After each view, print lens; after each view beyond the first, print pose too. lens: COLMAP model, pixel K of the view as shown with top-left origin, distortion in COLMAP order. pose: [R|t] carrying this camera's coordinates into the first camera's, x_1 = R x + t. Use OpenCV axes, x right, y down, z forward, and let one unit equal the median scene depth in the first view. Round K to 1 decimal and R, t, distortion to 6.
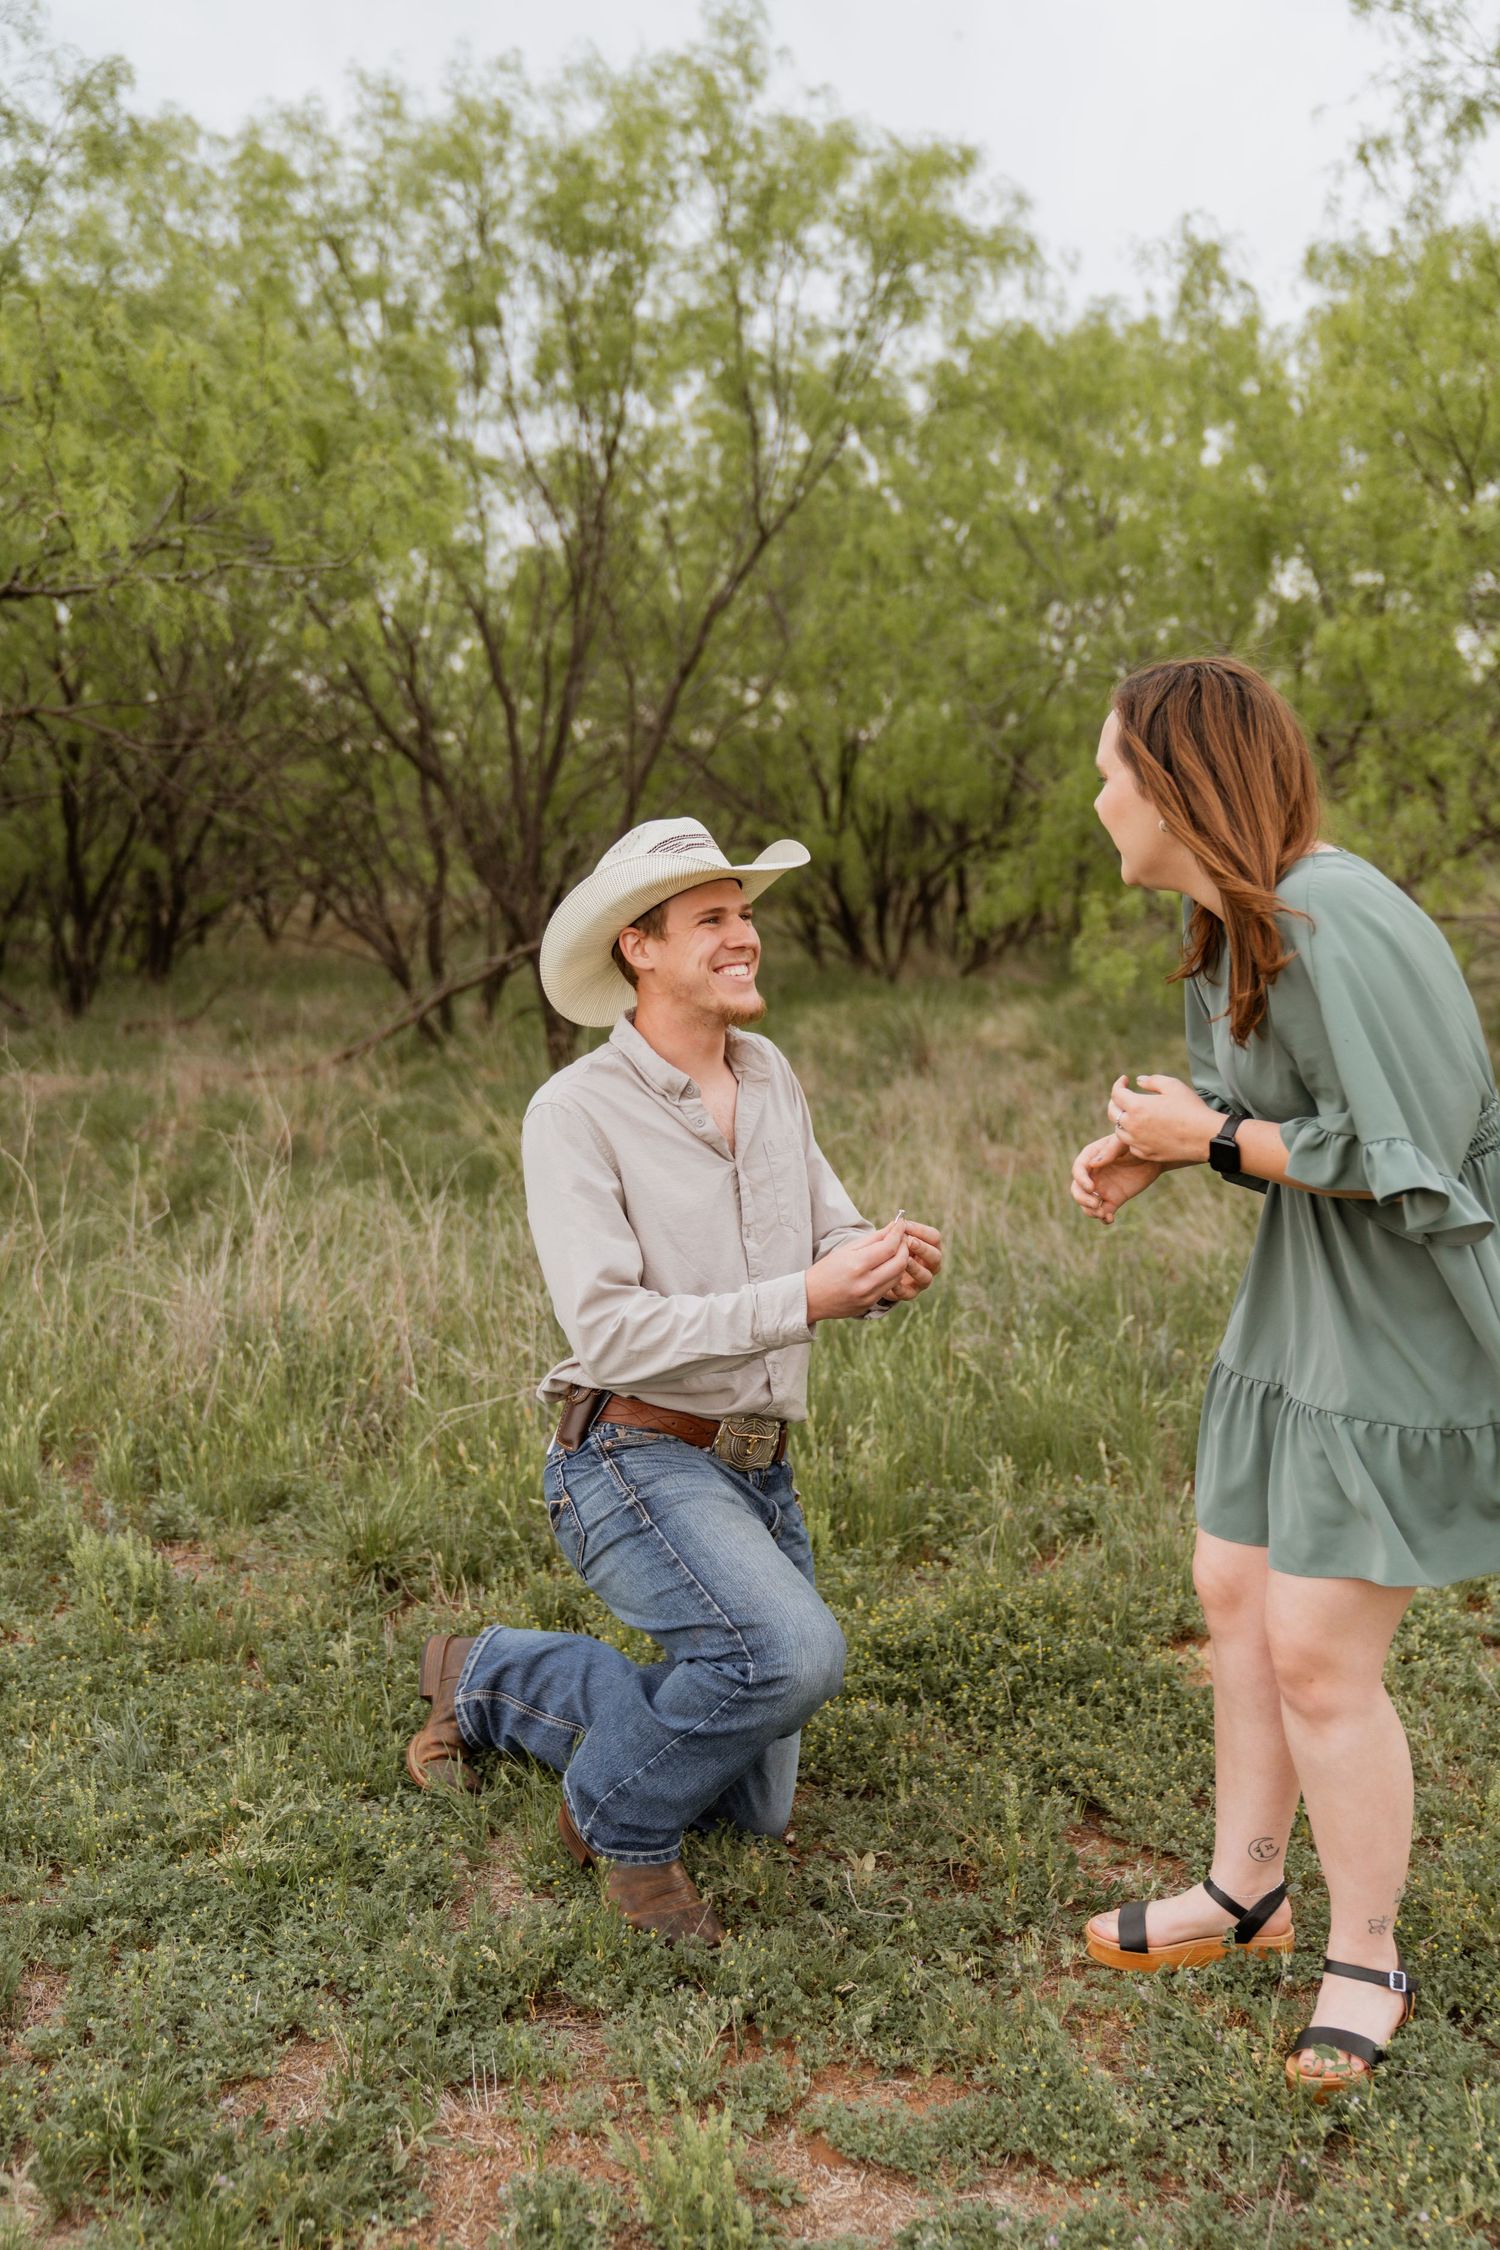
lens RADIAL K [[2741.3, 0, 754.1], [0, 2741.3, 1132.1], [0, 0, 1]] dist [0.062009, 0.000000]
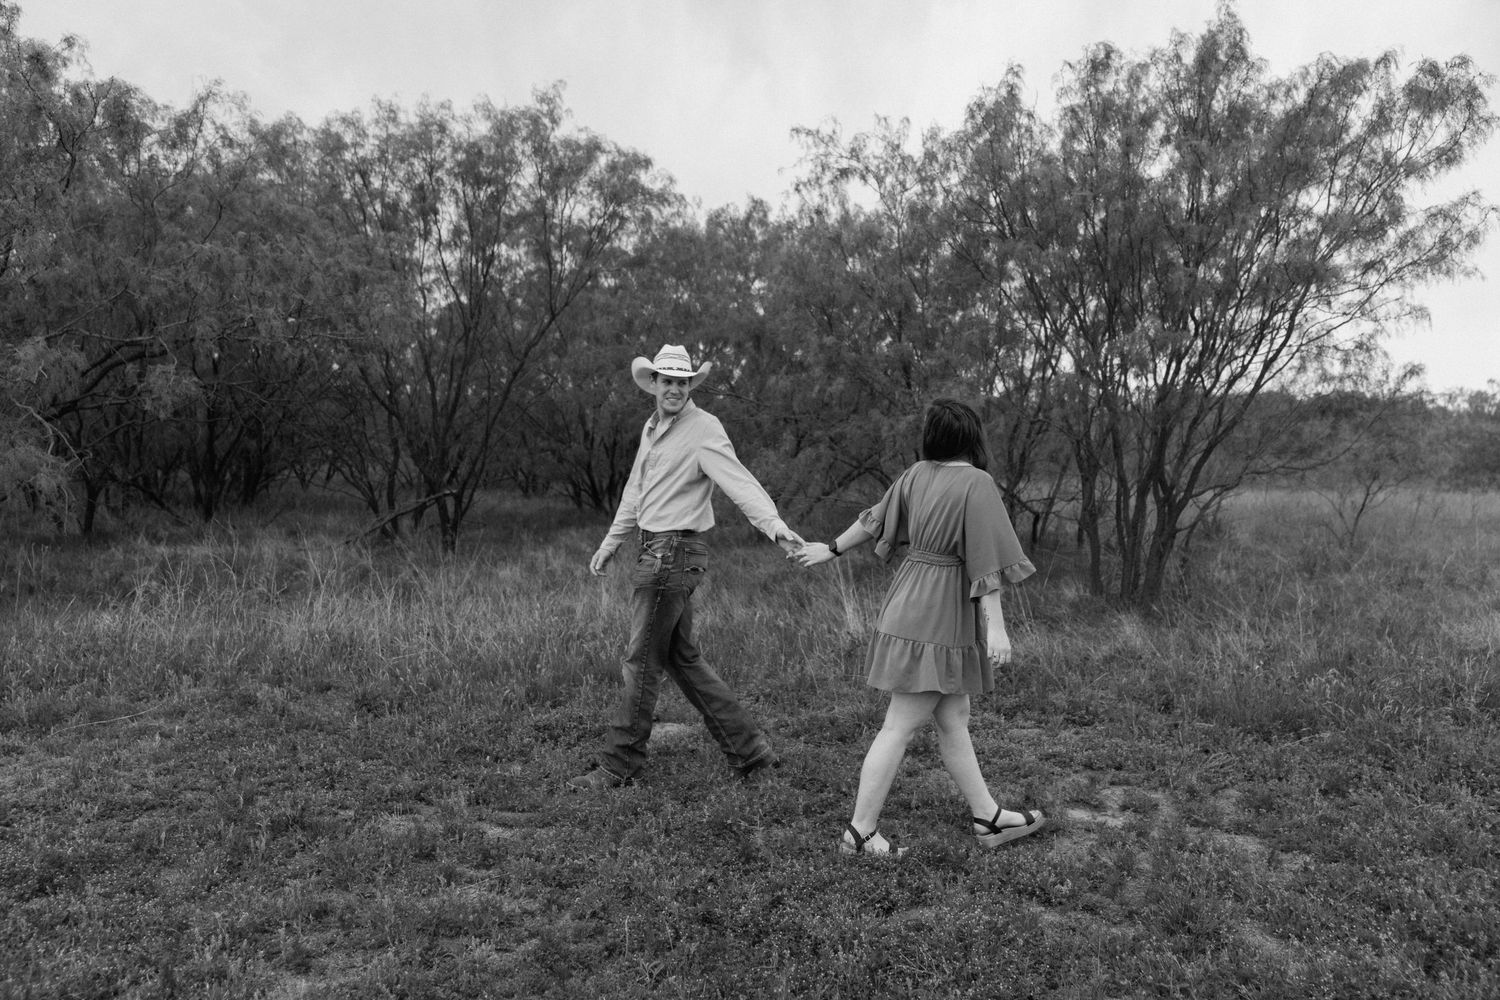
lens RADIAL K [[1505.7, 0, 748.9], [0, 1505.7, 505.5], [0, 0, 1]] dist [0.038465, 0.005105]
pose [[0.991881, 0.043371, 0.119542, 0.021853], [-0.035020, 0.996854, -0.071099, 0.017466], [-0.122249, 0.066335, 0.990280, -0.218940]]
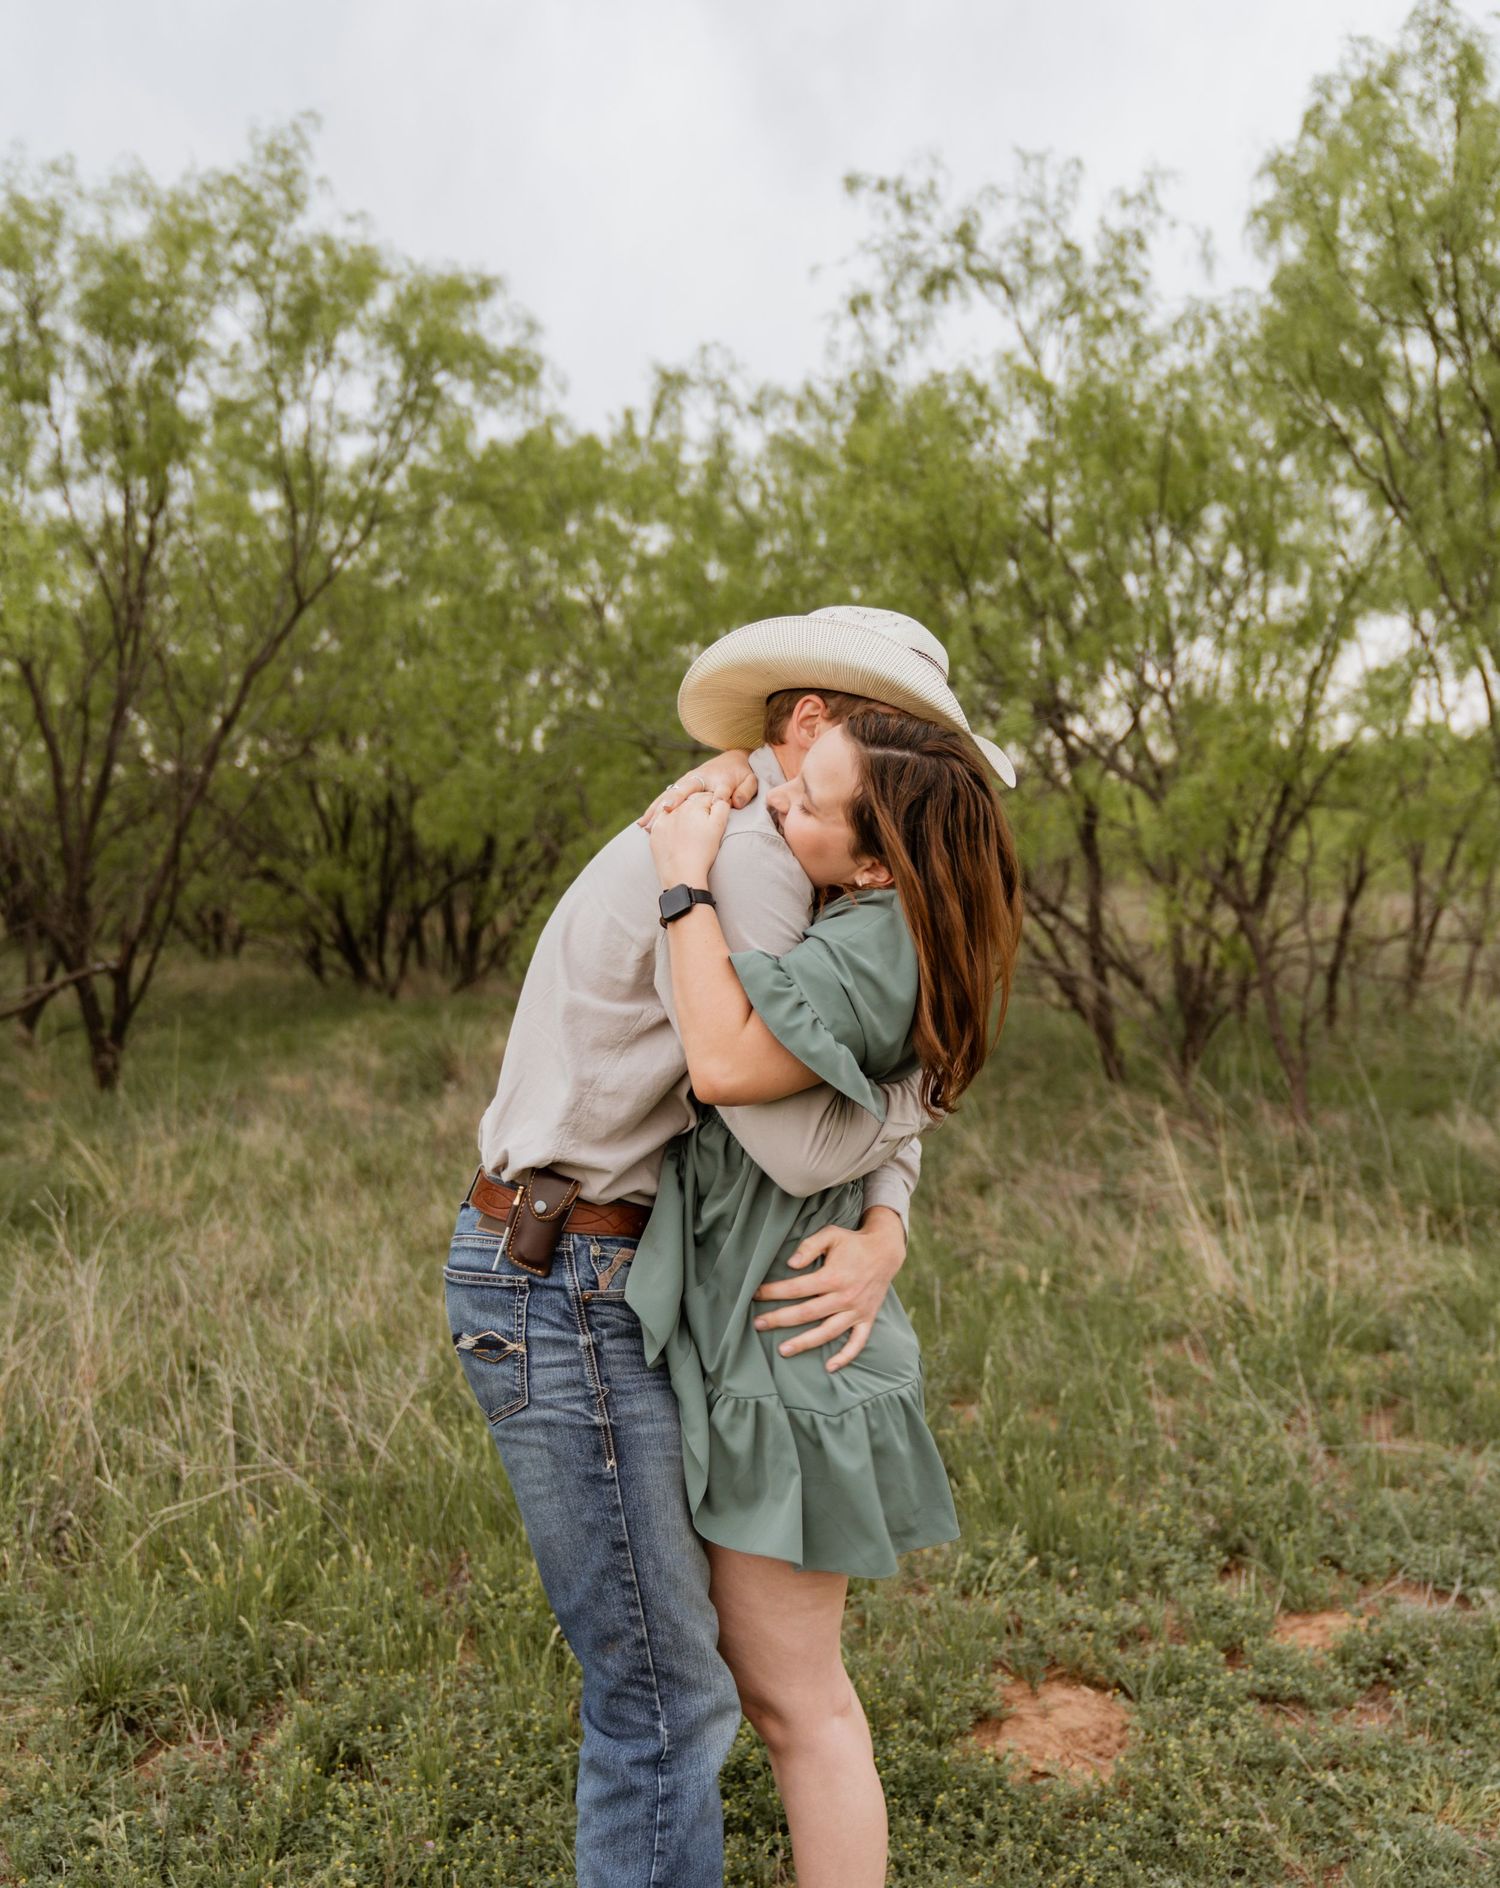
lens RADIAL K [[2306.3, 0, 822.2], [0, 2306.3, 980.6], [0, 0, 1]] dist [0.037849, 0.000000]
pose [[0.966810, -0.001900, 0.255490, -0.032184], [0.016293, 0.998395, -0.054232, -0.011274], [-0.254977, 0.056595, 0.965289, 0.054329]]
